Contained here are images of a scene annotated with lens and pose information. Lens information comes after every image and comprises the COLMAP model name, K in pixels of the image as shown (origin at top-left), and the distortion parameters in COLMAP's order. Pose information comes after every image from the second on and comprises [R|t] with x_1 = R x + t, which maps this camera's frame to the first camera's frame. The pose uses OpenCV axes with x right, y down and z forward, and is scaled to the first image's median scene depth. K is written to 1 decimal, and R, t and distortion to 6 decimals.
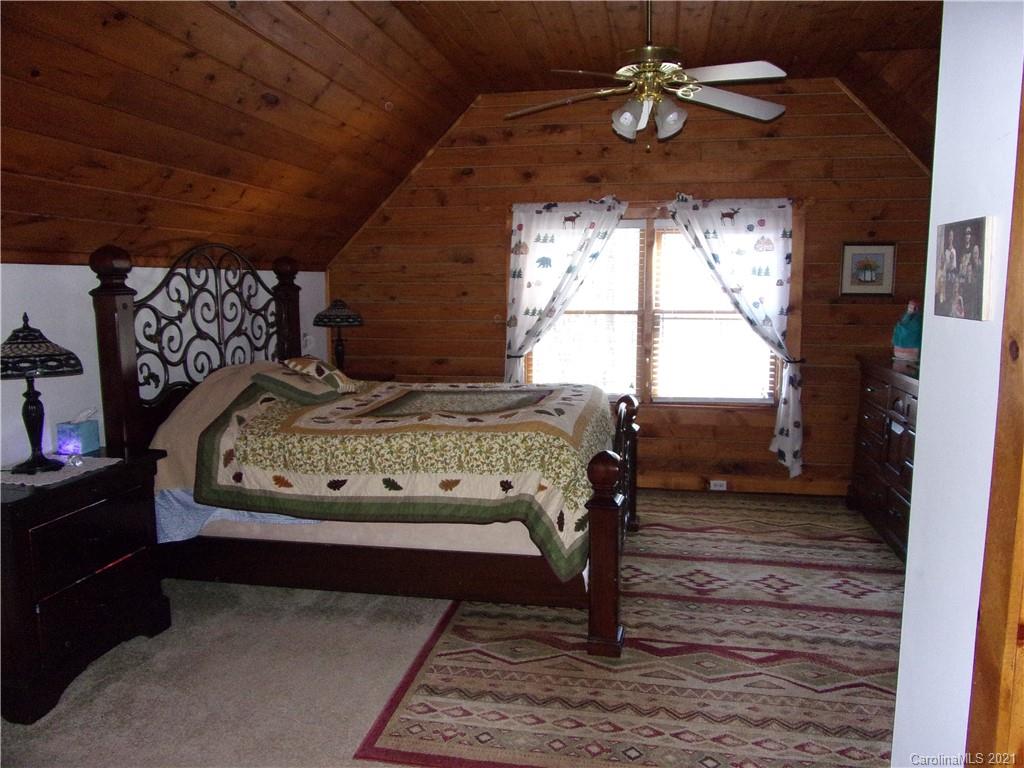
lens RADIAL K [[760.3, 0, 509.7], [0, 760.3, 389.3], [0, 0, 1]] dist [-0.005048, -0.000960]
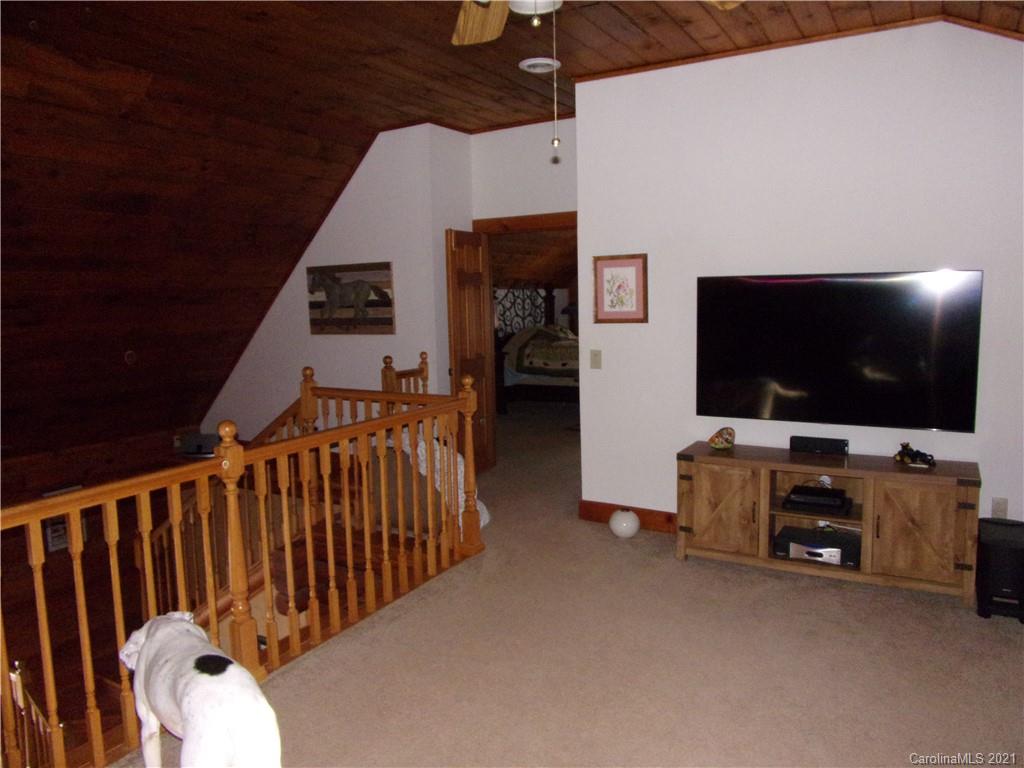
lens RADIAL K [[760.3, 0, 509.9], [0, 760.3, 384.3], [0, 0, 1]] dist [-0.005048, -0.000960]
pose [[0.944359, 0.025221, -0.327947, 0.431994], [-0.030950, 0.999446, -0.012261, 0.199859], [0.327456, 0.021728, 0.944617, -1.471336]]
